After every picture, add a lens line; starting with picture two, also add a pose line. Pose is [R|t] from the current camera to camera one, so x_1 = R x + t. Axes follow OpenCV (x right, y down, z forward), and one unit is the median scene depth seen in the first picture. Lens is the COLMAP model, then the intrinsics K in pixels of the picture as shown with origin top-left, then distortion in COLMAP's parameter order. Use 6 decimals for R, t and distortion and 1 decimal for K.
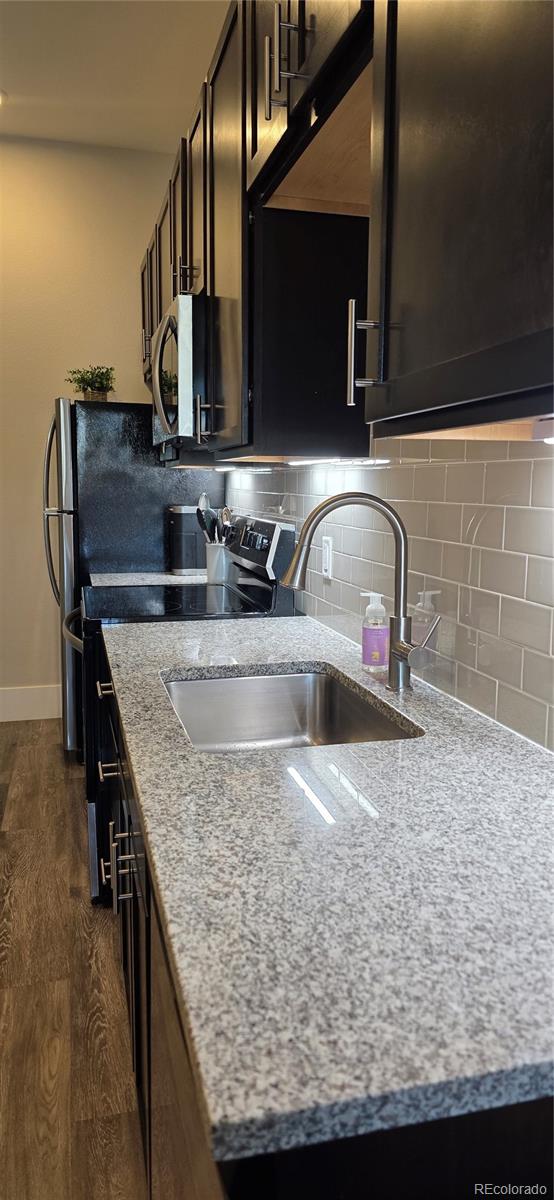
lens RADIAL K [[791.4, 0, 277.0], [0, 791.4, 600.0], [0, 0, 1]] dist [0.070287, -0.067112]
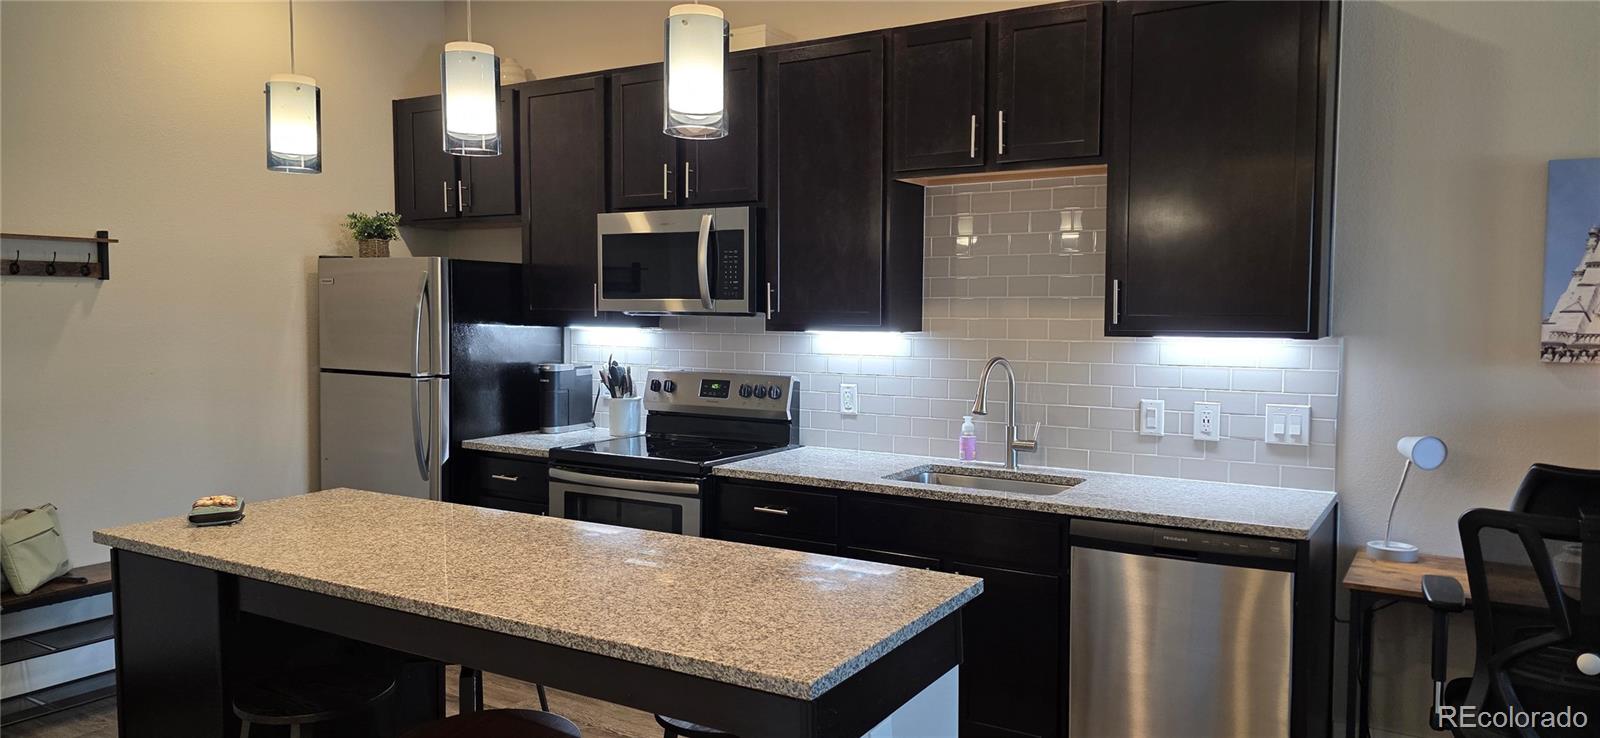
lens RADIAL K [[1055.2, 0, 800.0], [0, 1055.2, 369.0], [0, 0, 1]] dist [0.070287, -0.067112]
pose [[0.714406, -0.046424, 0.698190, -0.830496], [0.104356, 0.993707, -0.040705, -0.025478], [-0.691906, 0.101940, 0.714755, -0.172271]]
